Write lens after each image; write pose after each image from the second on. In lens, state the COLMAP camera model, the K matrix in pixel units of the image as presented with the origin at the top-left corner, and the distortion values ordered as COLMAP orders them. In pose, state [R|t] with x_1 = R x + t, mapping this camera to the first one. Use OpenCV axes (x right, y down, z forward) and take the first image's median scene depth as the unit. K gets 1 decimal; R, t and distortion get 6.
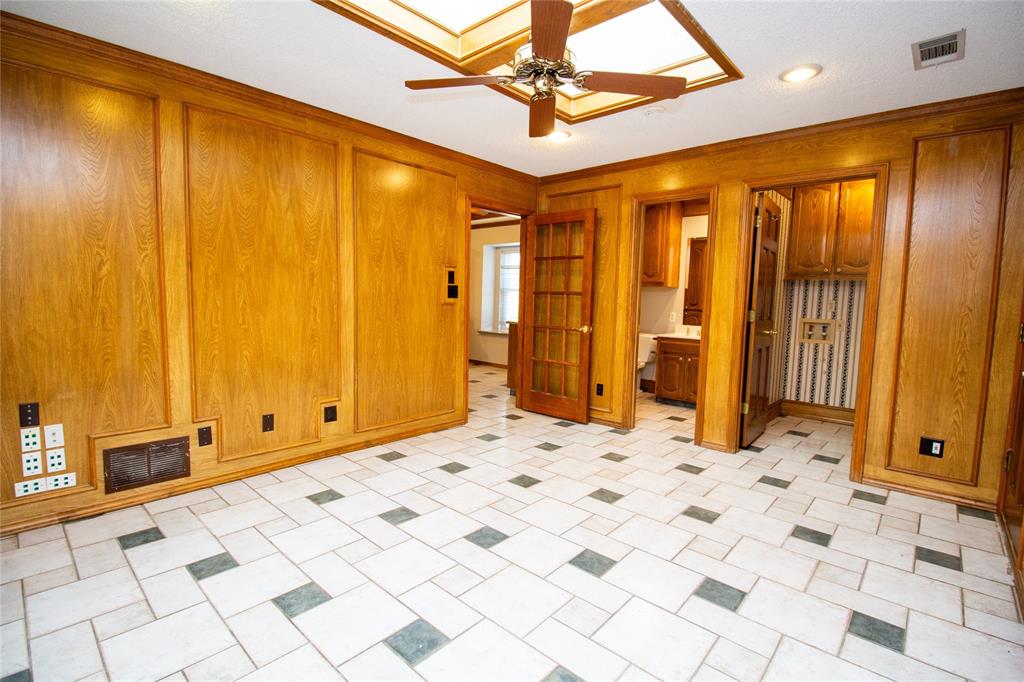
lens RADIAL K [[480.5, 0, 514.6], [0, 480.5, 329.5], [0, 0, 1]] dist [-0.002339, -0.000355]
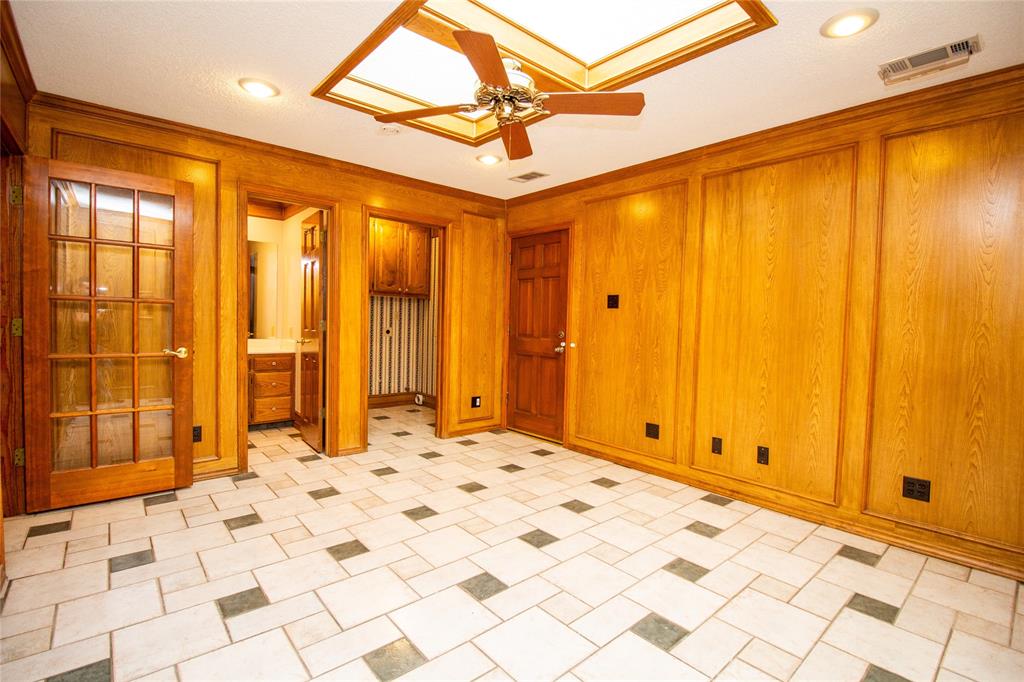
lens RADIAL K [[481.1, 0, 513.8], [0, 481.1, 336.6], [0, 0, 1]] dist [-0.001284, -0.011615]
pose [[0.112448, -0.059548, 0.991872, -0.676901], [0.043113, 0.997555, 0.055001, -0.058914], [-0.992722, 0.036578, 0.114740, 0.607839]]
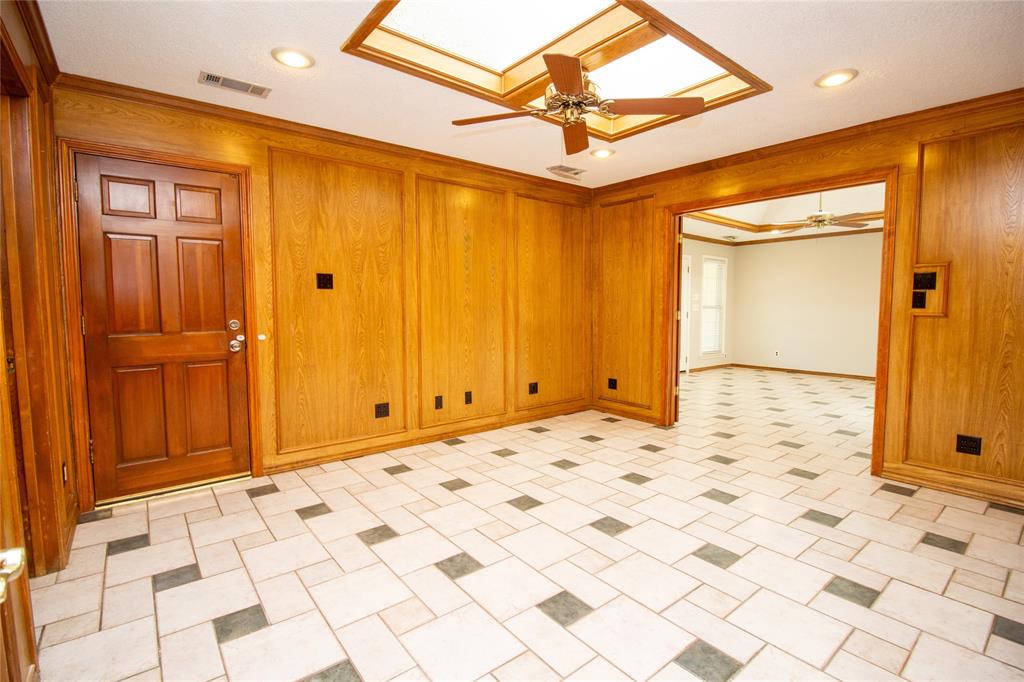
lens RADIAL K [[464.3, 0, 532.0], [0, 464.3, 335.1], [0, 0, 1]] dist [-0.011324, -0.000814]
pose [[-0.990554, -0.037615, 0.131864, -0.003632], [-0.019521, 0.990528, 0.135915, -0.101151], [-0.135728, 0.132057, -0.981906, 1.478741]]
